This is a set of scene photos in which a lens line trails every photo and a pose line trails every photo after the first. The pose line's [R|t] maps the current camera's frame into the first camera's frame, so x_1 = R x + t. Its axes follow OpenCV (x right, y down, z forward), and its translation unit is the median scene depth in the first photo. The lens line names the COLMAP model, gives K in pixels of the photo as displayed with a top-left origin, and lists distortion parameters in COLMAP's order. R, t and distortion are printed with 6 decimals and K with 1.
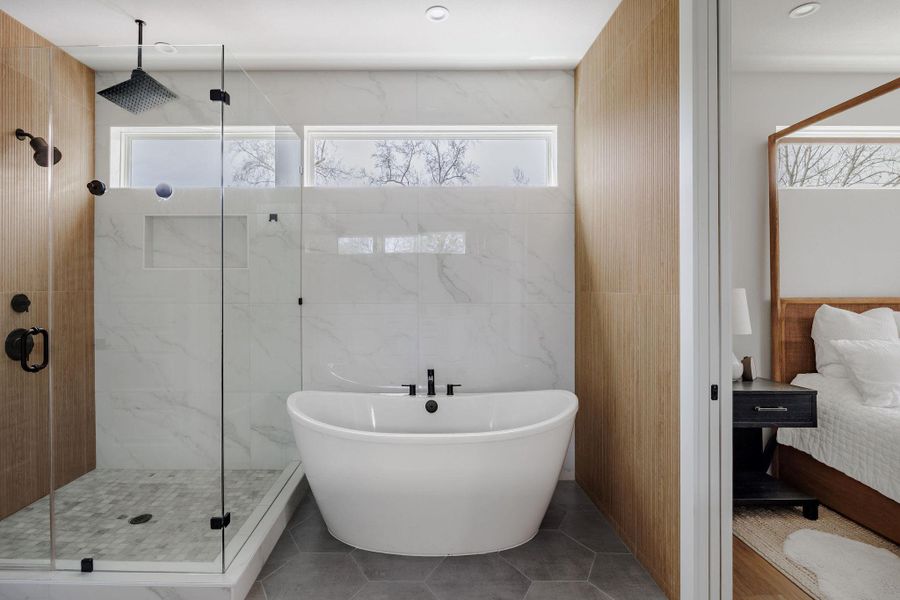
lens RADIAL K [[459.4, 0, 417.7], [0, 459.4, 287.9], [0, 0, 1]] dist [-0.019707, -0.000682]
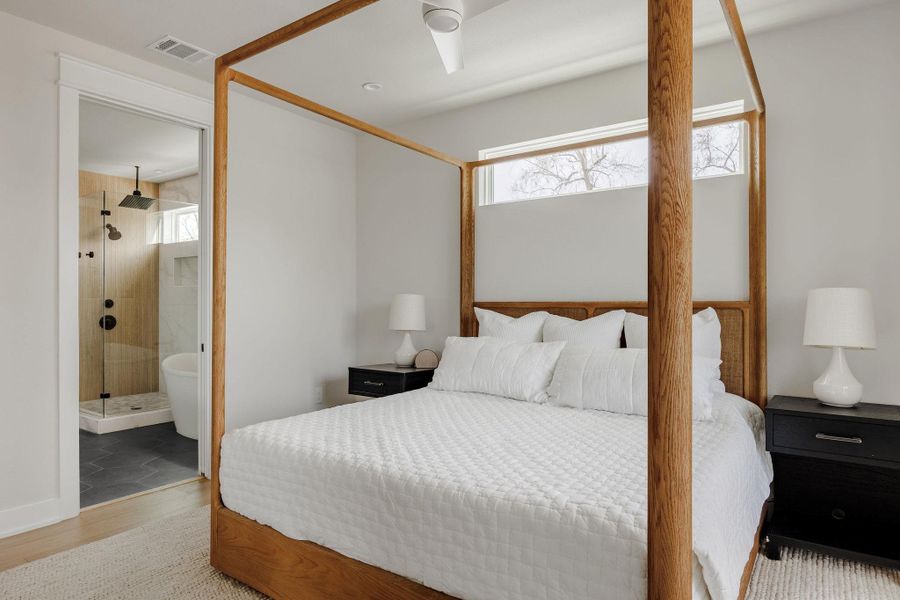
lens RADIAL K [[534.3, 0, 453.6], [0, 534.3, 304.2], [0, 0, 1]] dist [-0.003937, -0.000978]
pose [[0.821511, 0.003355, -0.570183, 1.613658], [-0.001363, 0.999991, 0.003920, 0.019862], [0.570192, -0.002443, 0.821508, -0.144835]]
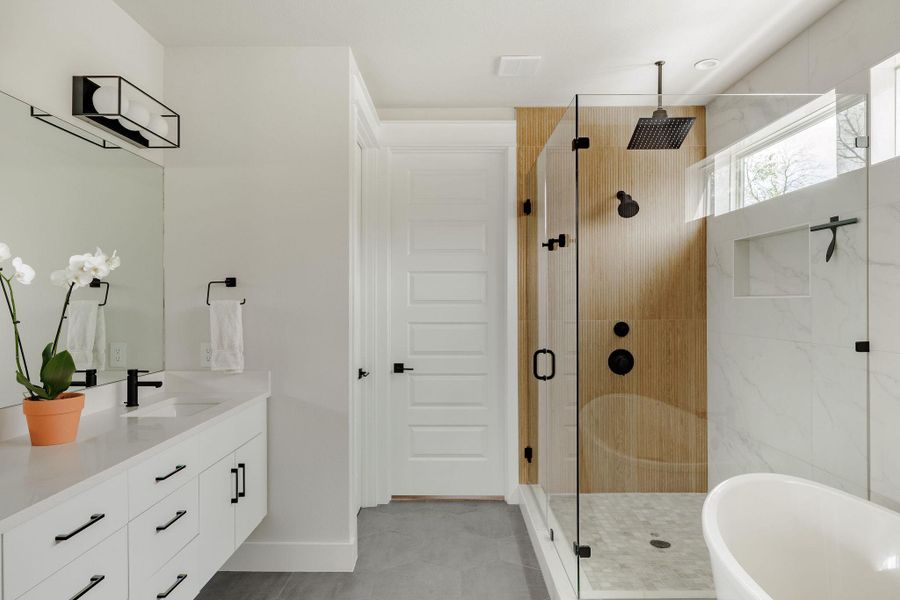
lens RADIAL K [[514.7, 0, 450.0], [0, 514.7, 300.0], [0, 0, 1]] dist [-0.000952, -0.000667]
pose [[-0.002672, -0.005950, -0.999979, 0.457720], [0.006996, 0.999958, -0.005969, -0.034597], [0.999972, -0.007012, -0.002630, 0.425844]]
